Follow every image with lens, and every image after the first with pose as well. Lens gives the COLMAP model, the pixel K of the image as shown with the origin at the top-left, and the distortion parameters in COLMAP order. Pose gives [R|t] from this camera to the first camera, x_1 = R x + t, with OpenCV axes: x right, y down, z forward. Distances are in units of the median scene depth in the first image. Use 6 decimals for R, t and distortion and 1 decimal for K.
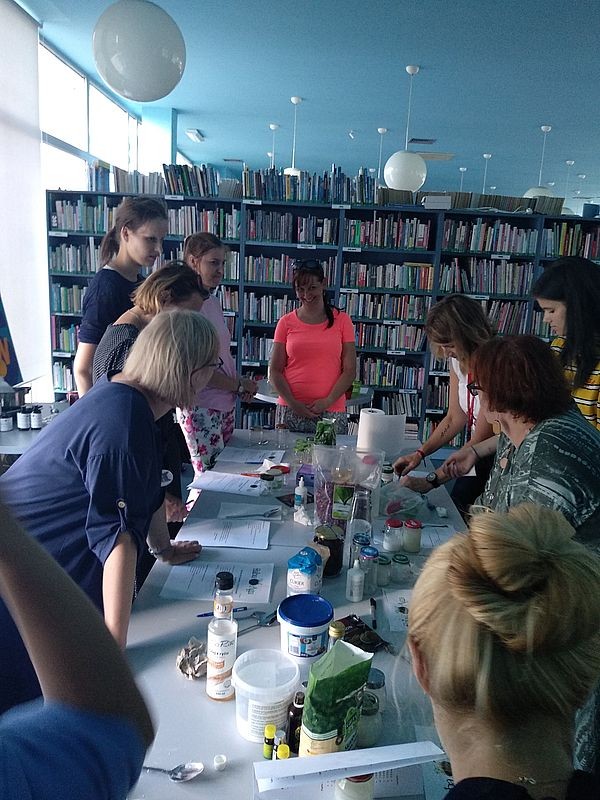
lens RADIAL K [[634.3, 0, 300.0], [0, 634.3, 400.0], [0, 0, 1]] dist [0.077055, -0.152883]
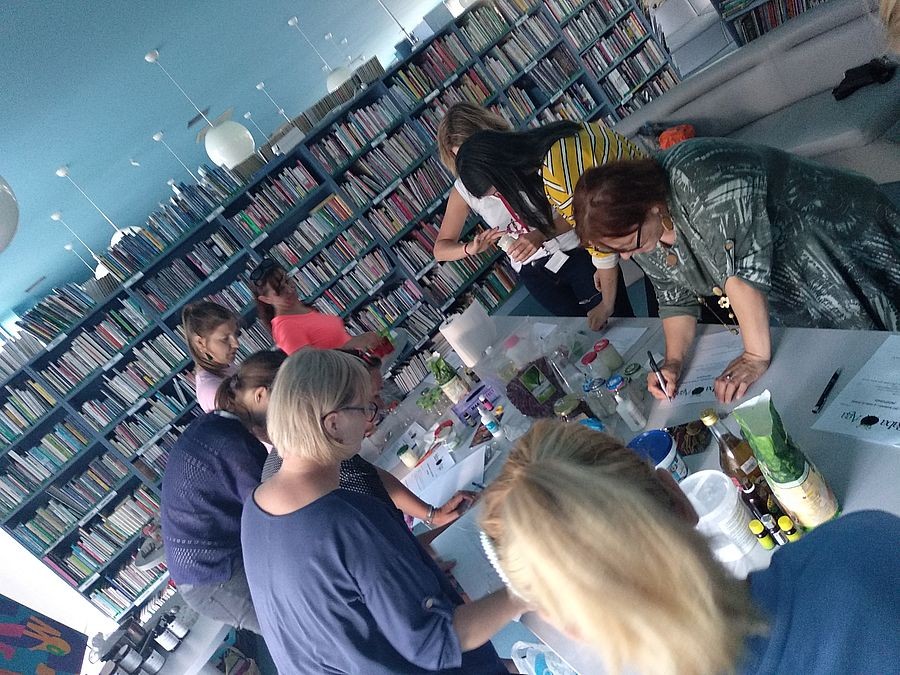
lens RADIAL K [[713.6, 0, 450.0], [0, 713.6, 337.5], [0, 0, 1]] dist [0.077055, -0.152883]
pose [[0.655134, -0.710601, 0.256605, -0.096982], [0.719925, 0.690177, 0.073236, -0.024464], [-0.229145, 0.136757, 0.963738, -0.005830]]
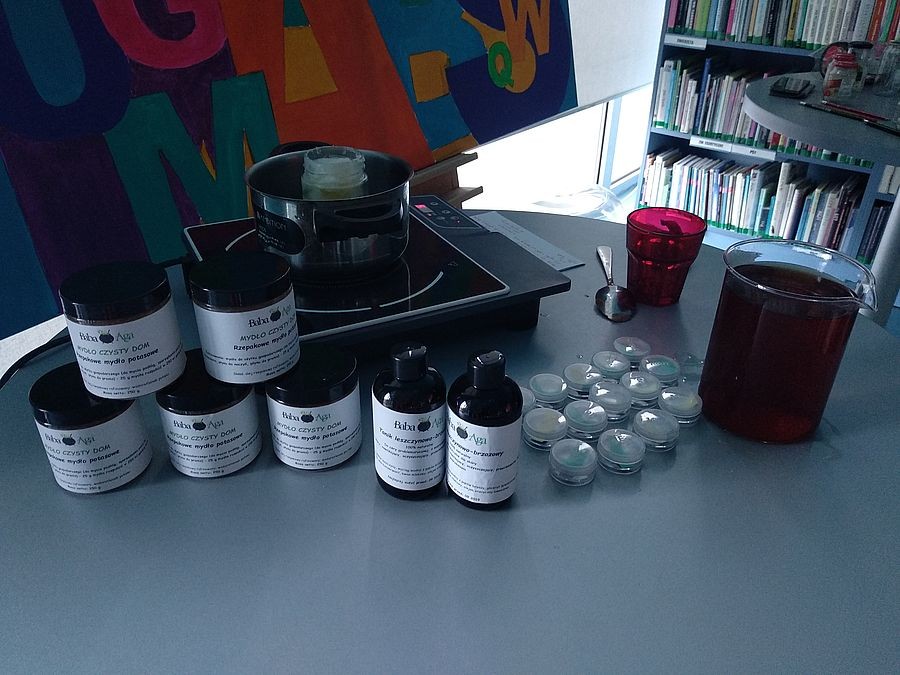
lens RADIAL K [[713.6, 0, 450.0], [0, 713.6, 337.5], [0, 0, 1]] dist [0.077055, -0.152883]
pose [[0.804084, 0.272401, -0.528438, -0.206391], [-0.104603, 0.939811, 0.325291, -0.027647], [0.585241, -0.206286, 0.784181, 0.531010]]
